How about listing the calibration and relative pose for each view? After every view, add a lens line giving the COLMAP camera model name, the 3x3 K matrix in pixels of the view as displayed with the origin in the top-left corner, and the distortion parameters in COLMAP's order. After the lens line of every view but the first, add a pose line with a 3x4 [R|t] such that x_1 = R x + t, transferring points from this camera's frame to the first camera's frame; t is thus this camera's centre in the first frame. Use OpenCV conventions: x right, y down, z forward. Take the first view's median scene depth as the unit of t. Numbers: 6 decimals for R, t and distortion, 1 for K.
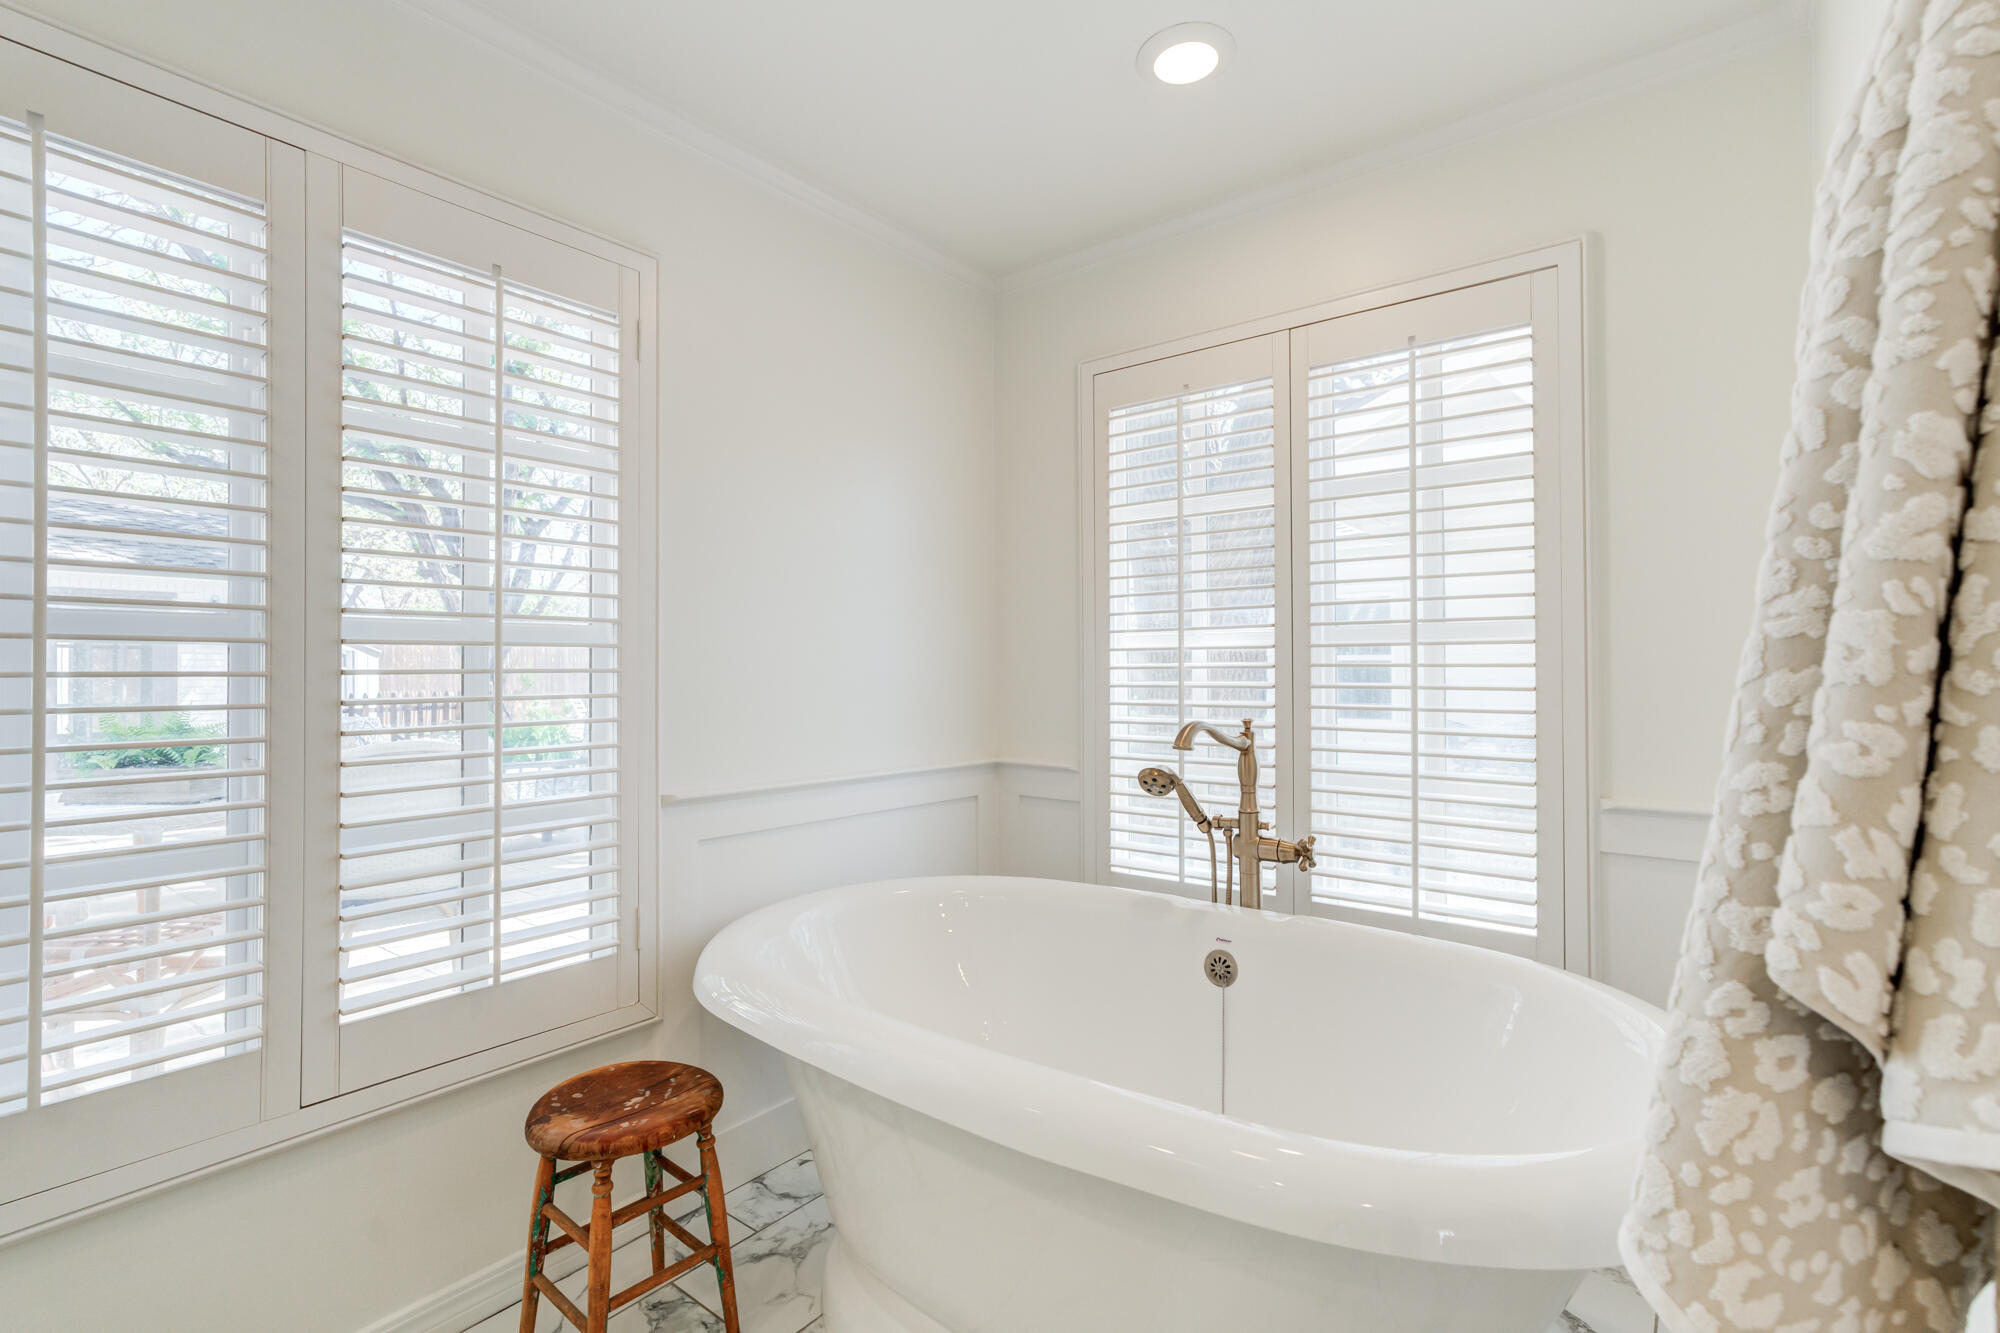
lens RADIAL K [[926.3, 0, 998.6], [0, 926.3, 665.0], [0, 0, 1]] dist [-0.010997, 0.009781]
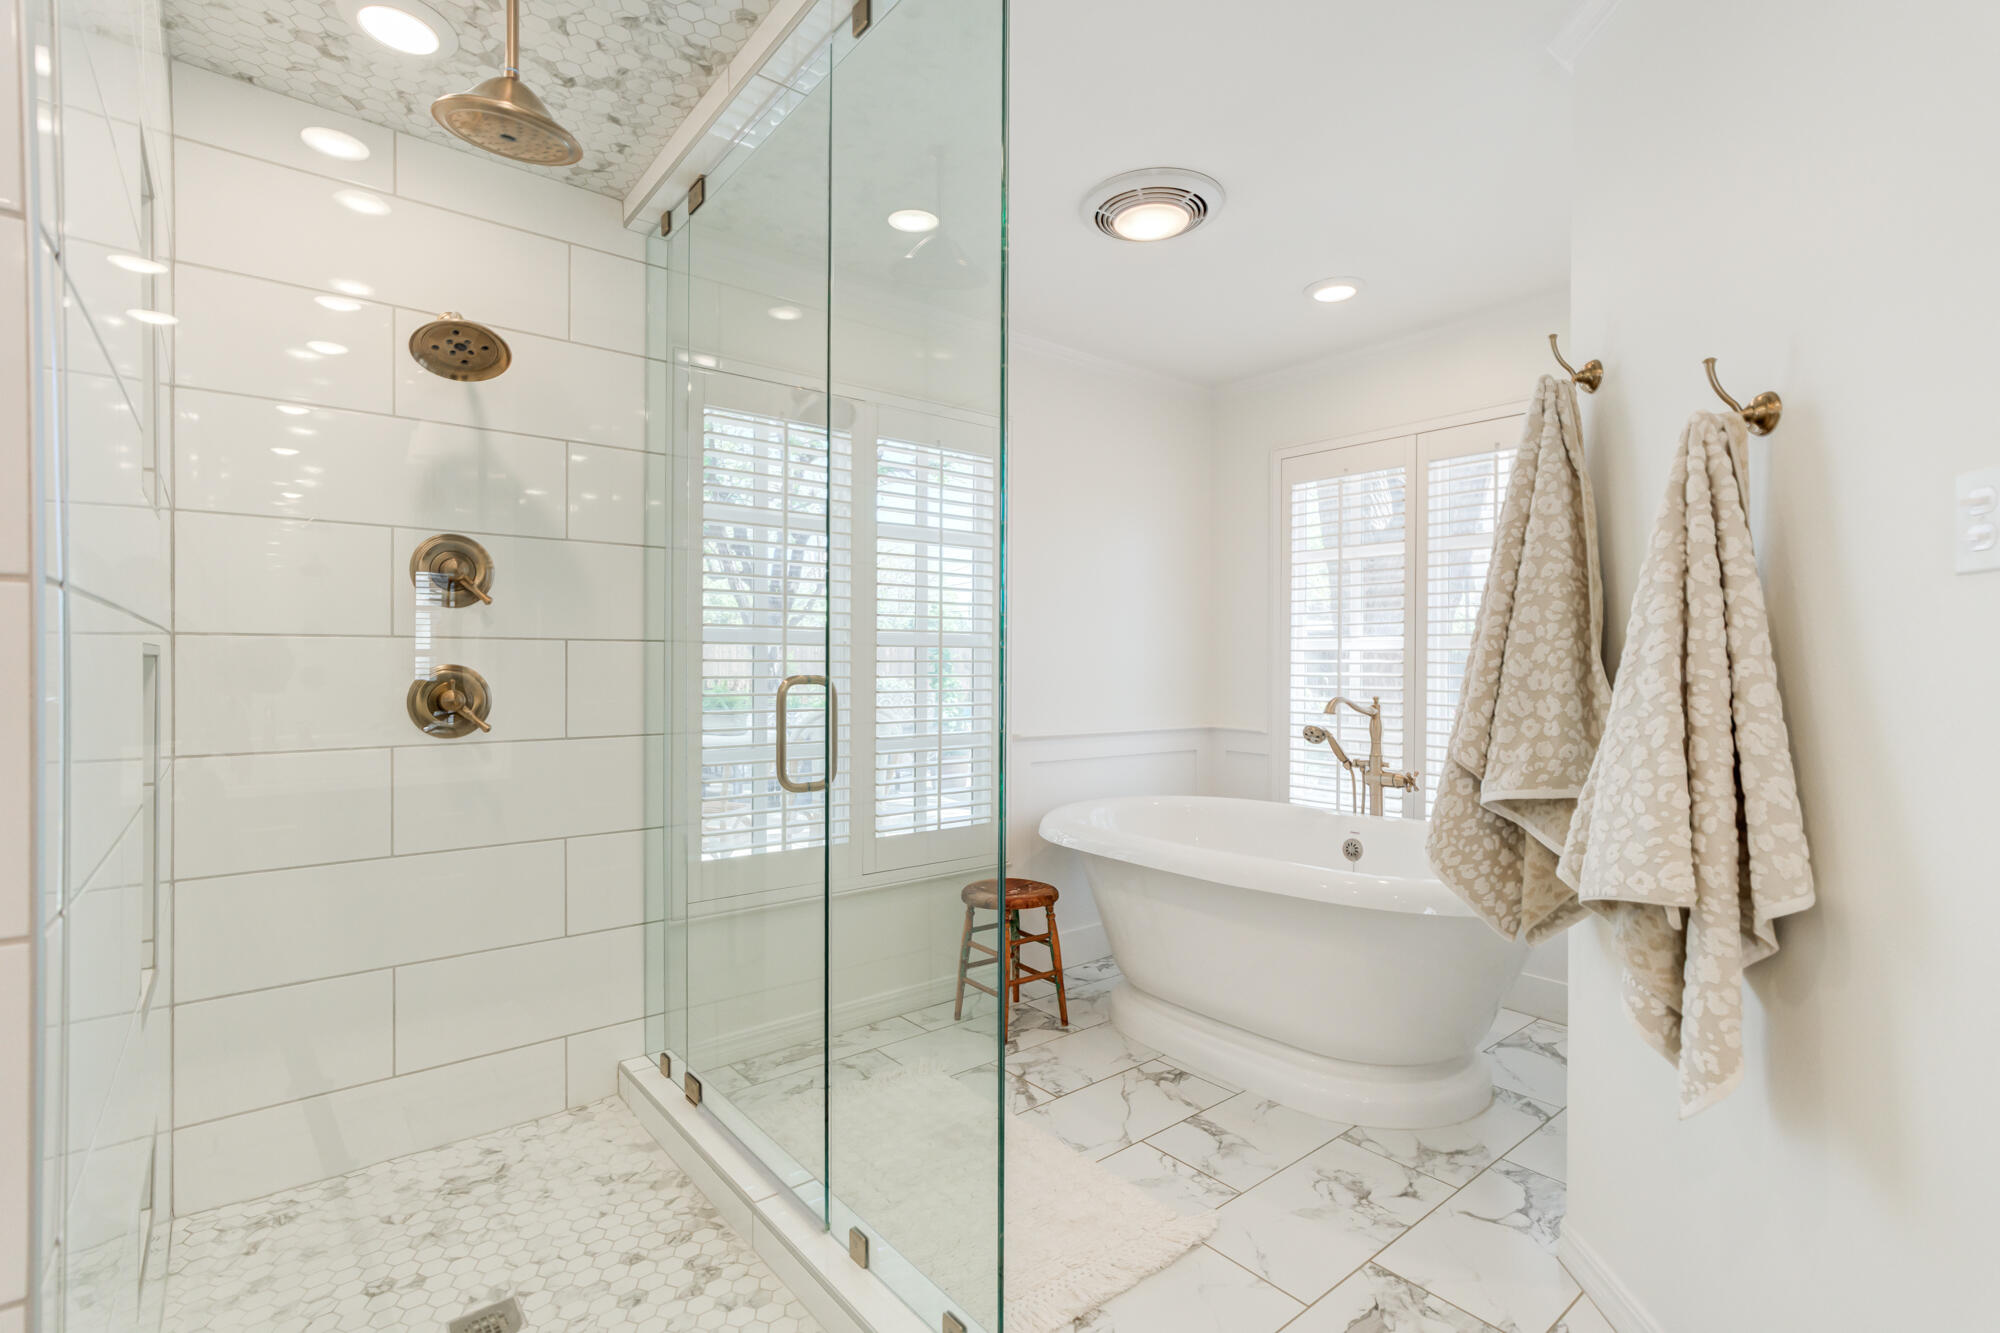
lens RADIAL K [[926.3, 0, 994.8], [0, 926.3, 665.2], [0, 0, 1]] dist [-0.010997, 0.009781]
pose [[0.974936, 0.009322, -0.222290, -0.012793], [-0.007555, 0.999933, 0.008798, -0.003822], [0.222357, -0.006898, 0.974941, -0.671746]]
